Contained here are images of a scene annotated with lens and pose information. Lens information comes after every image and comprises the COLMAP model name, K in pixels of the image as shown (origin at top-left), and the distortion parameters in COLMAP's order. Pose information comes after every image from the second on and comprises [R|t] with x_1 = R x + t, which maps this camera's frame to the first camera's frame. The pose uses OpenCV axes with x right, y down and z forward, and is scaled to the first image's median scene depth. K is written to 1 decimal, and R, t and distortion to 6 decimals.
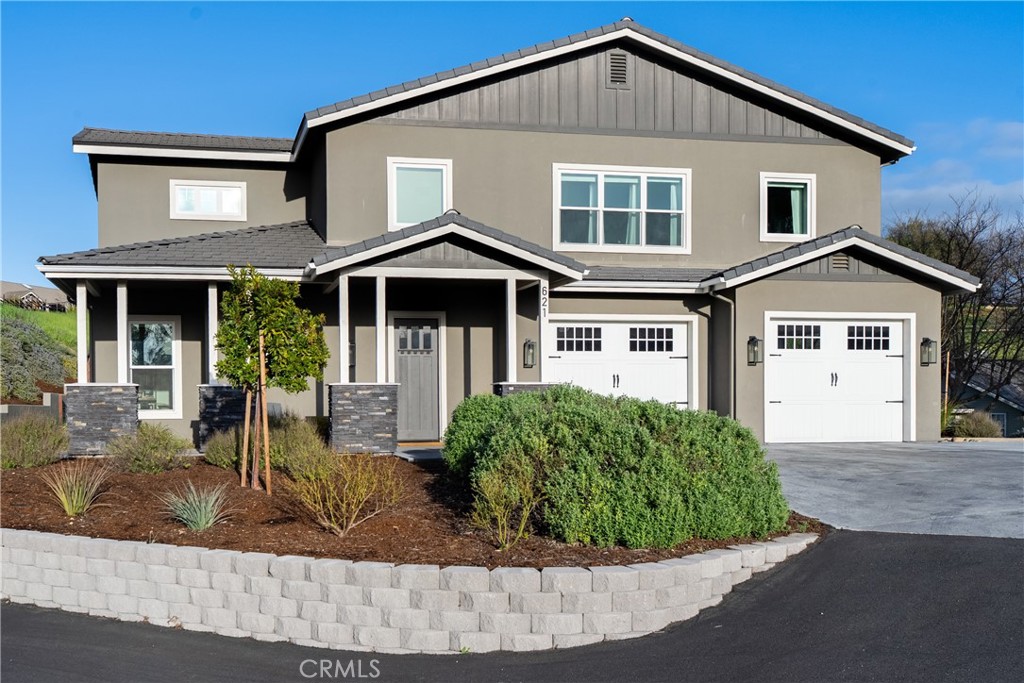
lens RADIAL K [[1030.9, 0, 400.8], [0, 1030.9, 416.9], [0, 0, 1]] dist [0.011849, 0.001948]
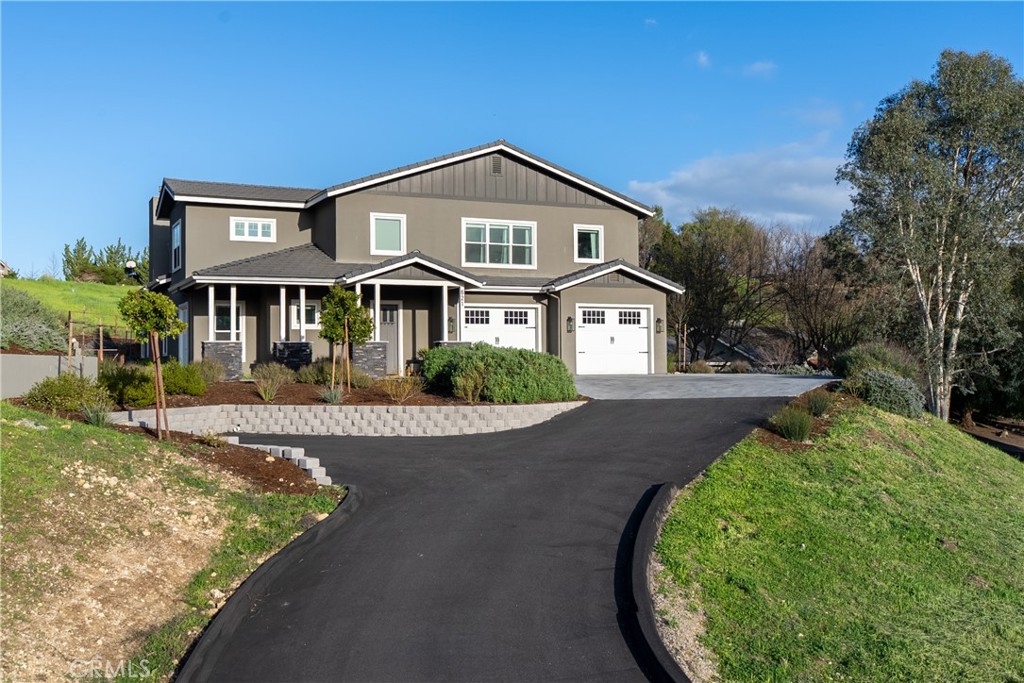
lens RADIAL K [[1031.5, 0, 512.0], [0, 1031.5, 341.5], [0, 0, 1]] dist [0.002363, 0.000185]
pose [[0.967982, 0.003187, 0.250998, -0.213510], [0.005698, 0.999383, -0.034663, 0.028453], [-0.250953, 0.034984, 0.967367, -0.729887]]
